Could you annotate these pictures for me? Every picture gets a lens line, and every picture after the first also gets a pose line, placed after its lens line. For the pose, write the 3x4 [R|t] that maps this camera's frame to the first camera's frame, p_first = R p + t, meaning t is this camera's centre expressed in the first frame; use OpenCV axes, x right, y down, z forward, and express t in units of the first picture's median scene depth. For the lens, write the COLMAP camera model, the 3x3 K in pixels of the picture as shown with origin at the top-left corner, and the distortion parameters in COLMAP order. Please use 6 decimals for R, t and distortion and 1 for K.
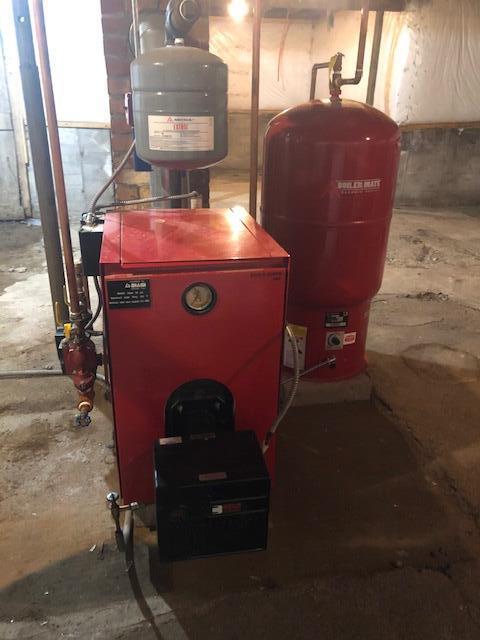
lens RADIAL K [[526.6, 0, 239.8], [0, 526.6, 320.1], [0, 0, 1]] dist [0.017064, 0.009764]
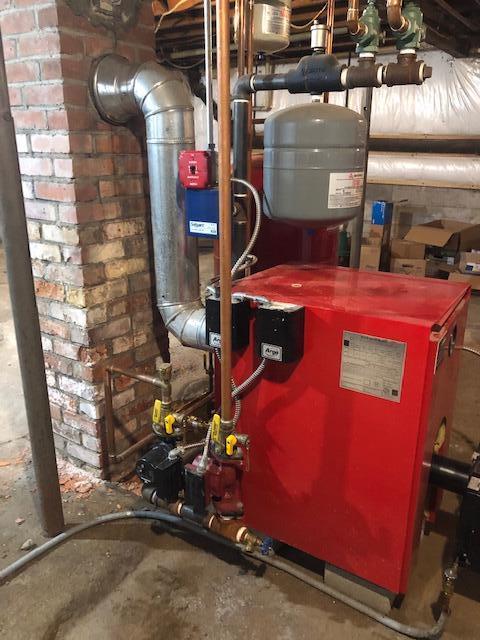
lens RADIAL K [[526.6, 0, 240.4], [0, 526.6, 320.0], [0, 0, 1]] dist [0.017064, 0.009764]
pose [[0.687839, -0.238473, 0.685571, -0.708300], [0.297512, 0.954134, 0.033395, -0.156918], [-0.662090, 0.180996, 0.727239, 0.340542]]
